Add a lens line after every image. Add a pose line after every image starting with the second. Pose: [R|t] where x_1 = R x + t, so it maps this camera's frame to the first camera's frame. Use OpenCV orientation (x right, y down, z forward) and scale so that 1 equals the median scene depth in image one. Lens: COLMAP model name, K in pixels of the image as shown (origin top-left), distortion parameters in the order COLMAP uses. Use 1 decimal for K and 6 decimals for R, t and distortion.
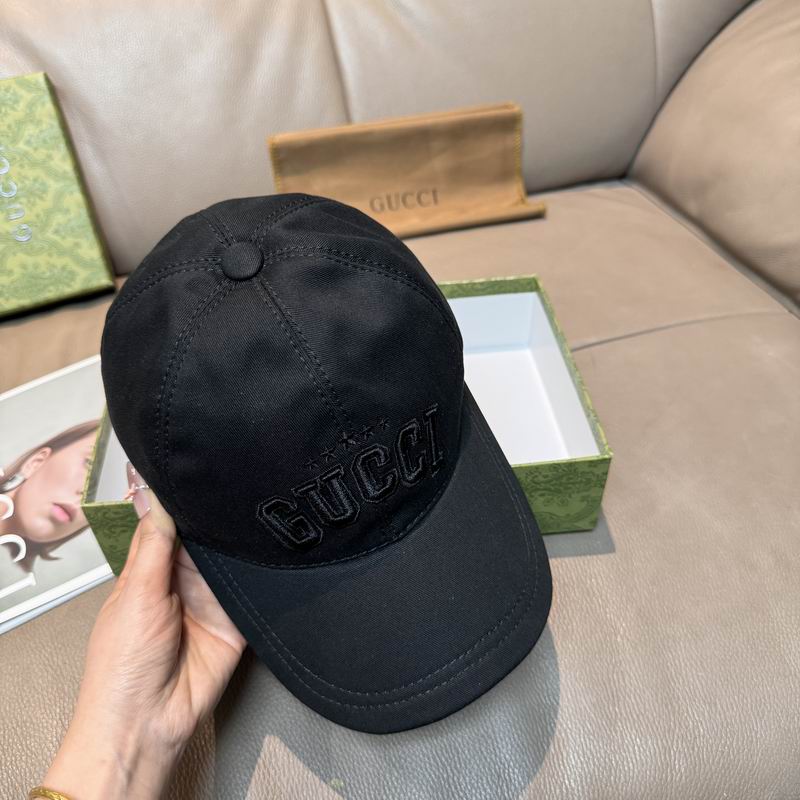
lens RADIAL K [[755.5, 0, 402.8], [0, 755.5, 404.9], [0, 0, 1]] dist [-0.045614, 0.000000]
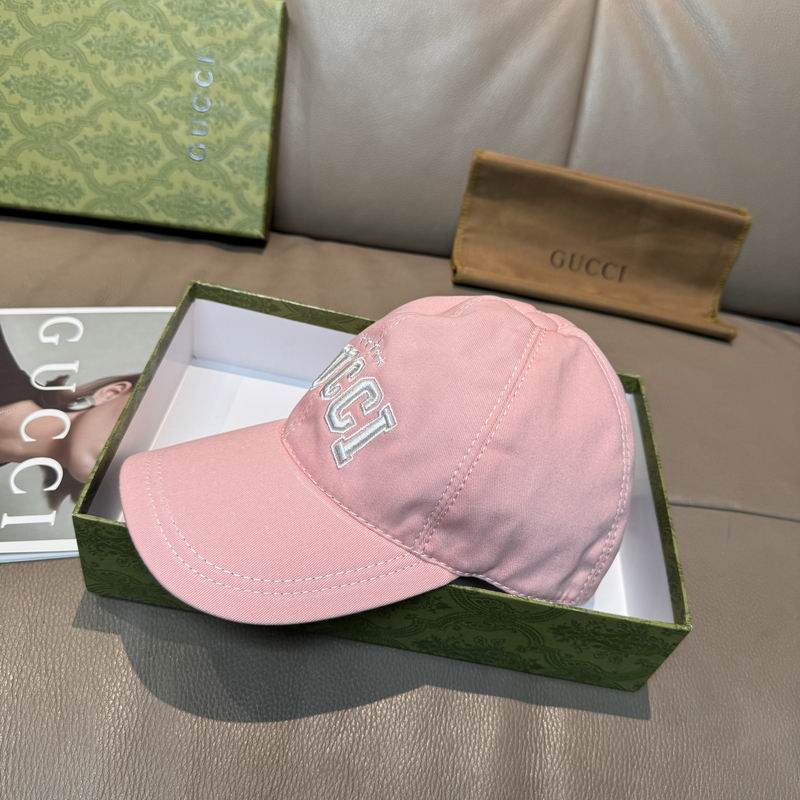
lens RADIAL K [[755.5, 0, 404.4], [0, 755.5, 406.0], [0, 0, 1]] dist [-0.045614, 0.000000]
pose [[0.913502, 0.390520, -0.114059, -0.037387], [-0.391314, 0.920113, 0.016272, -0.052303], [0.111301, 0.029768, 0.993341, 0.095121]]
